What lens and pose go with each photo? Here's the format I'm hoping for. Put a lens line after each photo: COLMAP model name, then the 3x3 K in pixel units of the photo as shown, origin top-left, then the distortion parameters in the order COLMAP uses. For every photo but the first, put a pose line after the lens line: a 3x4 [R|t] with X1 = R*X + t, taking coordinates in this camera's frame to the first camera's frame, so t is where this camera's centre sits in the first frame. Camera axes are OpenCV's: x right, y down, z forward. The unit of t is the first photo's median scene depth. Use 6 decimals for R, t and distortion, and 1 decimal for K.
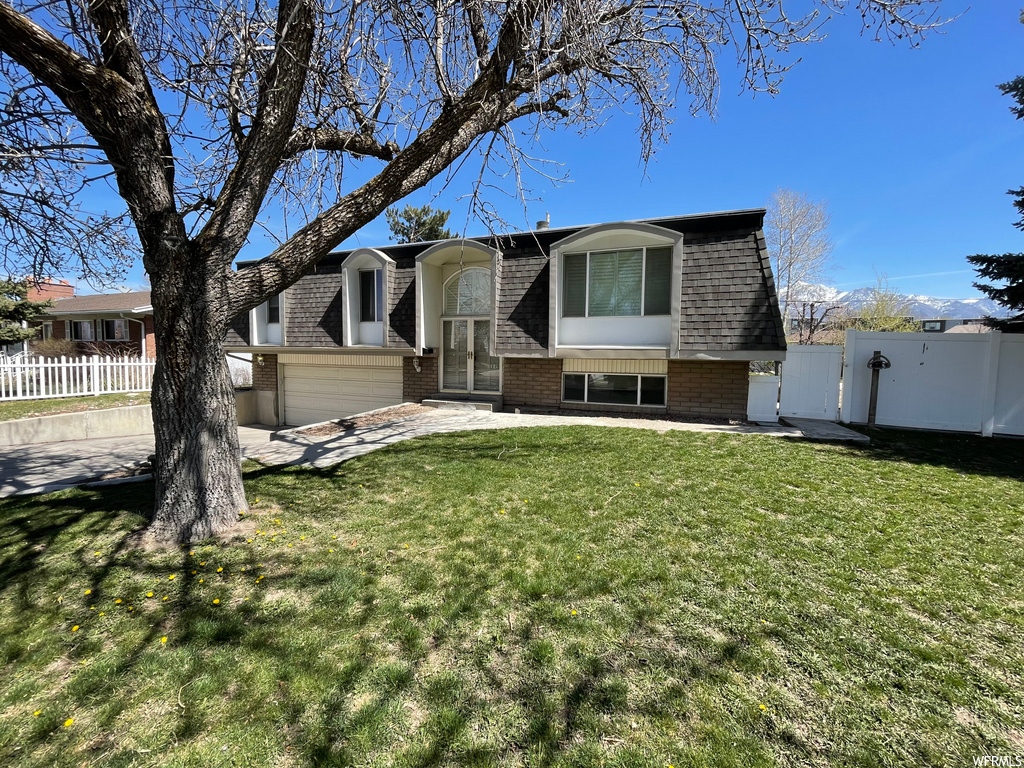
lens RADIAL K [[415.9, 0, 506.6], [0, 415.9, 384.9], [0, 0, 1]] dist [0.001123, -0.000498]
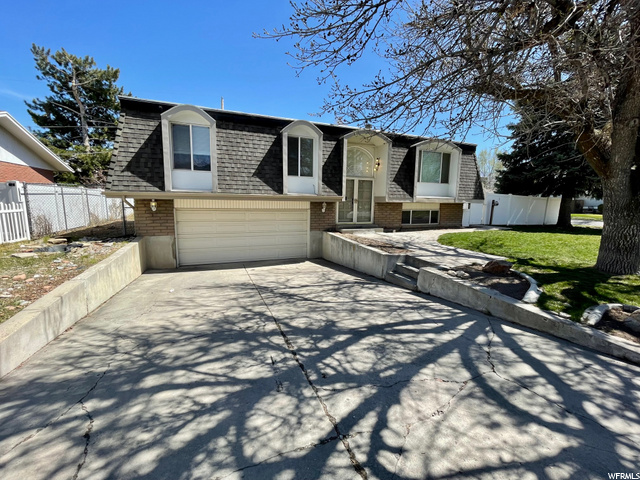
lens RADIAL K [[260.0, 0, 316.5], [0, 260.0, 236.1], [0, 0, 1]] dist [0.001123, -0.000498]
pose [[0.729241, -0.093746, 0.677804, -0.878404], [0.043921, 0.994941, 0.090354, -0.030888], [-0.682845, -0.036120, 0.729669, 0.332669]]
